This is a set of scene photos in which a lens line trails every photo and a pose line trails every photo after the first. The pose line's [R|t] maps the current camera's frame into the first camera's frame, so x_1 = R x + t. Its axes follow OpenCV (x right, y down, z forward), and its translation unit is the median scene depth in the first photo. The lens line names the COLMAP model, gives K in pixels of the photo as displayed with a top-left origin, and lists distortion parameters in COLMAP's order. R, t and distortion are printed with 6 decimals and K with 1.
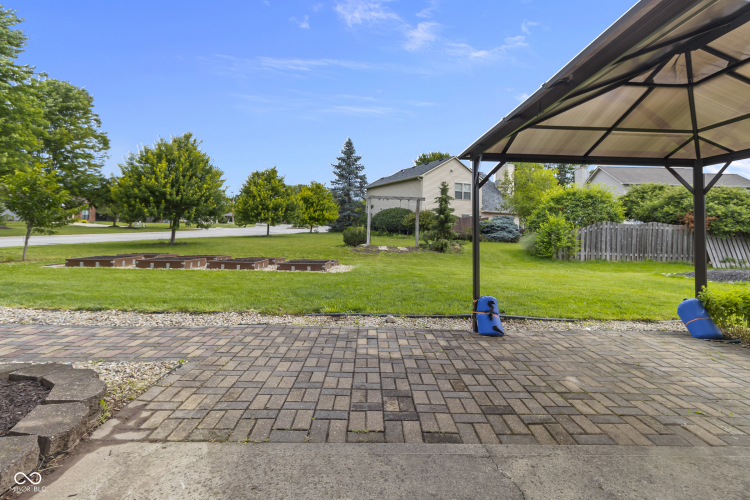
lens RADIAL K [[354.0, 0, 373.9], [0, 354.0, 231.9], [0, 0, 1]] dist [-0.001901, 0.000052]
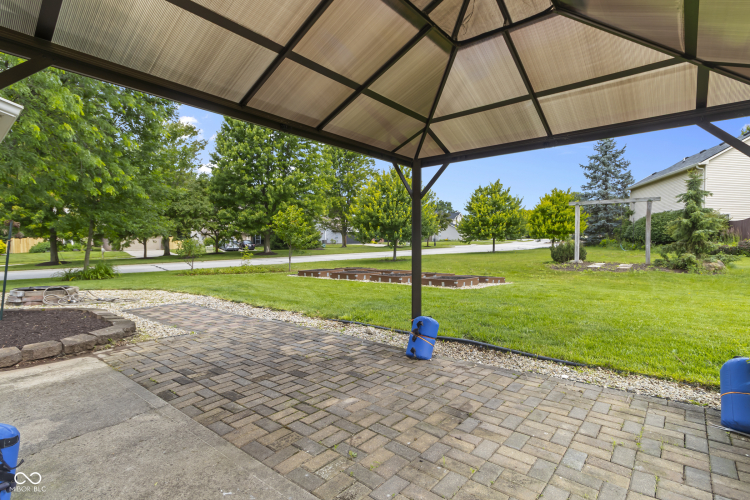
lens RADIAL K [[367.6, 0, 382.1], [0, 367.6, 257.7], [0, 0, 1]] dist [-0.002087, -0.000595]
pose [[0.768169, -0.005619, -0.640223, 0.879853], [0.022381, 0.999586, 0.018080, 0.011164], [0.639856, -0.028218, 0.767977, 0.212141]]
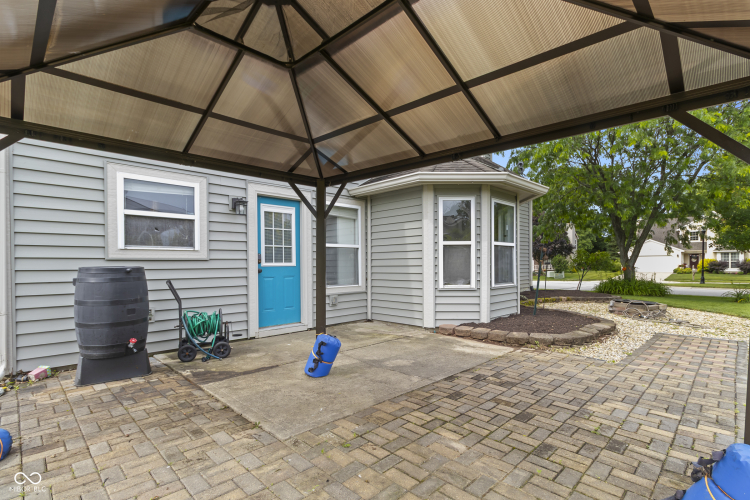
lens RADIAL K [[367.6, 0, 382.1], [0, 367.6, 257.7], [0, 0, 1]] dist [-0.002087, -0.000595]
pose [[-0.698747, -0.035389, -0.714493, 0.925341], [-0.025493, 0.999373, -0.024568, -0.004149], [0.714915, 0.001048, -0.699211, 1.031436]]
